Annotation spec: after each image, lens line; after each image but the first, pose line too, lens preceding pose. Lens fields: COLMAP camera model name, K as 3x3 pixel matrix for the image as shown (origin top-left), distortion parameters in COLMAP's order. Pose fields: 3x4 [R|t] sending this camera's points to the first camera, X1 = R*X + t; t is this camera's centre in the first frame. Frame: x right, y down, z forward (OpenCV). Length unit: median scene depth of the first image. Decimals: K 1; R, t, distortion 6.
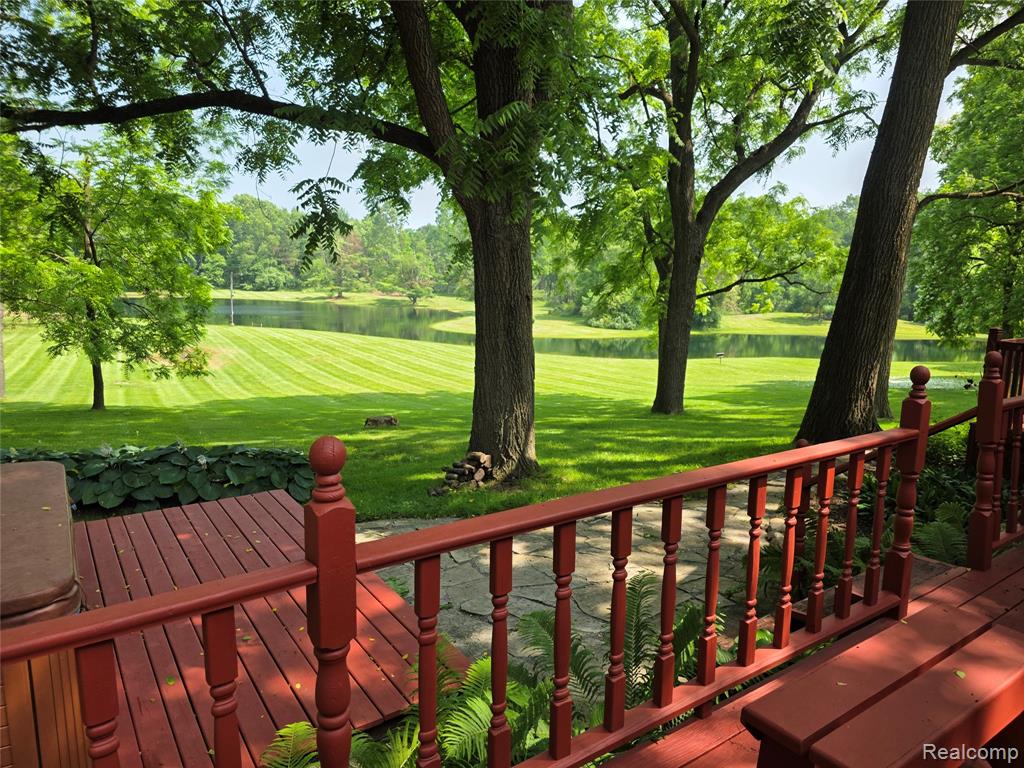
lens RADIAL K [[687.5, 0, 507.3], [0, 687.5, 383.8], [0, 0, 1]] dist [0.021819, -0.006044]
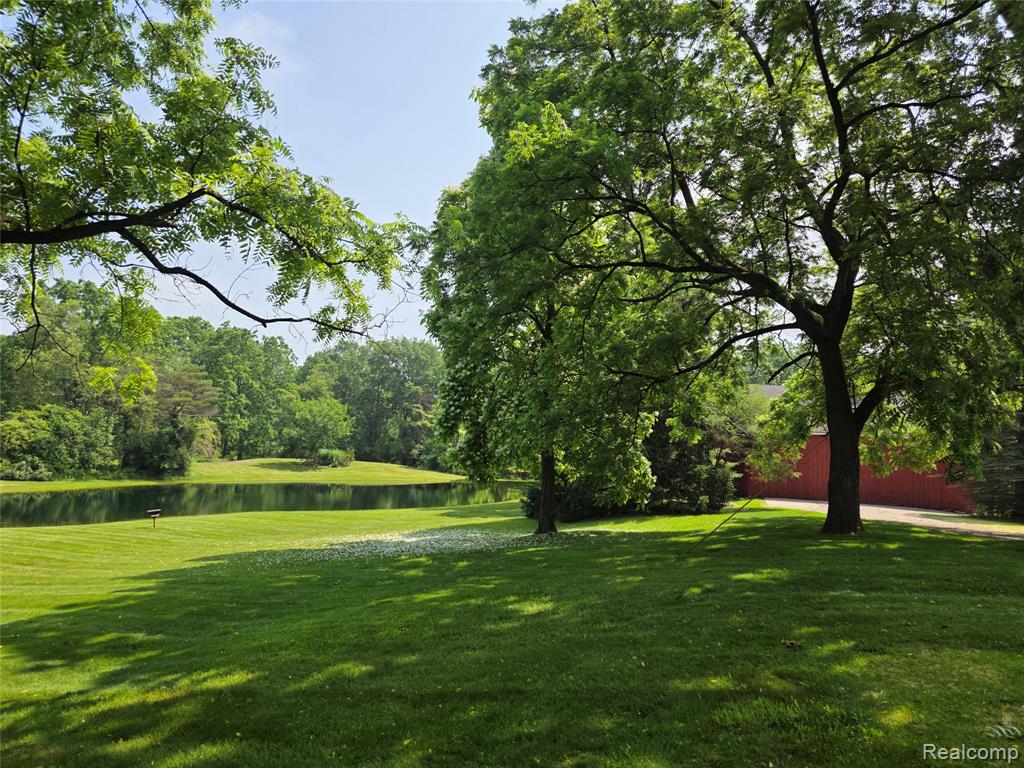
lens RADIAL K [[687.5, 0, 516.7], [0, 687.5, 388.3], [0, 0, 1]] dist [0.021819, -0.006044]
pose [[0.766188, 0.064185, 0.639403, 0.089017], [0.073241, 0.979794, -0.186118, -0.007081], [-0.638429, 0.189432, 0.746005, 0.175699]]
